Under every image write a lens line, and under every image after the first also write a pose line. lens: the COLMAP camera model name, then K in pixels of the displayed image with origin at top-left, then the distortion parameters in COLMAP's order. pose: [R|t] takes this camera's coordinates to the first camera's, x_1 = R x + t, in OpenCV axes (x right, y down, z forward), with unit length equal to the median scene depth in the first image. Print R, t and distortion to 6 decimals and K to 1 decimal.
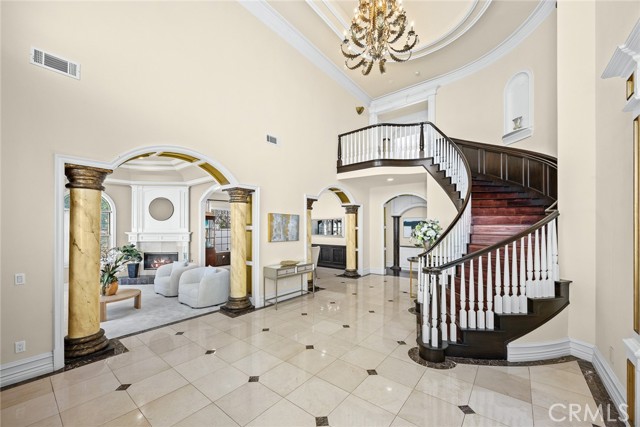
lens RADIAL K [[252.5, 0, 319.4], [0, 252.5, 225.7], [0, 0, 1]] dist [-0.000337, -0.000014]
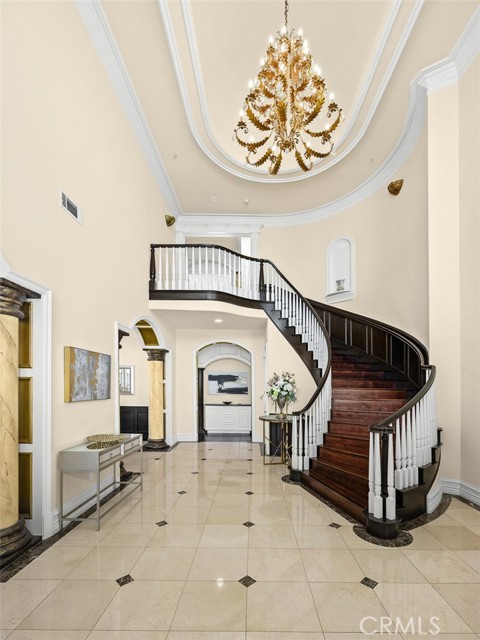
lens RADIAL K [[288.7, 0, 251.9], [0, 288.7, 383.3], [0, 0, 1]] dist [0.000573, 0.000049]
pose [[0.771308, 0.017132, 0.636232, -0.251969], [-0.018542, 0.999818, -0.004444, 0.019658], [-0.636192, -0.008369, 0.771485, 0.271512]]
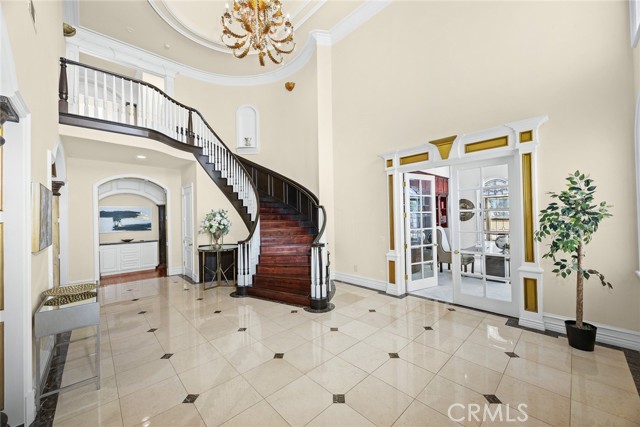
lens RADIAL K [[243.4, 0, 320.0], [0, 243.4, 213.5], [0, 0, 1]] dist [-0.000378, -0.000060]
pose [[0.132385, 0.014945, 0.991086, -0.453519], [0.010063, 0.999815, -0.016421, 0.013261], [-0.991147, 0.012147, 0.132210, 0.409081]]
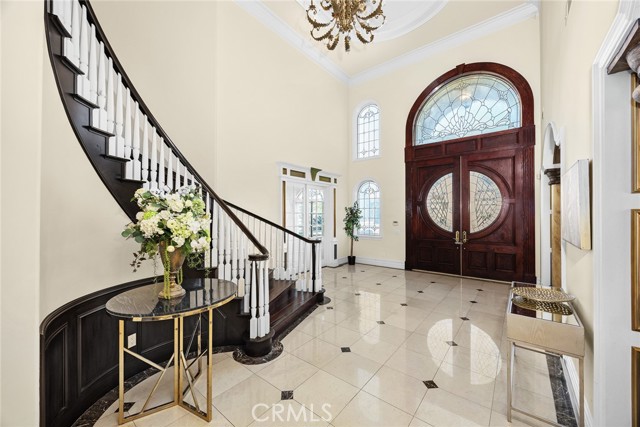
lens RADIAL K [[243.4, 0, 320.0], [0, 243.4, 213.5], [0, 0, 1]] dist [-0.000378, -0.000060]
pose [[-0.999989, -0.001820, 0.004328, 0.209091], [-0.001890, 0.999867, -0.016226, 0.019191], [-0.004298, -0.016234, -0.999859, 1.227573]]
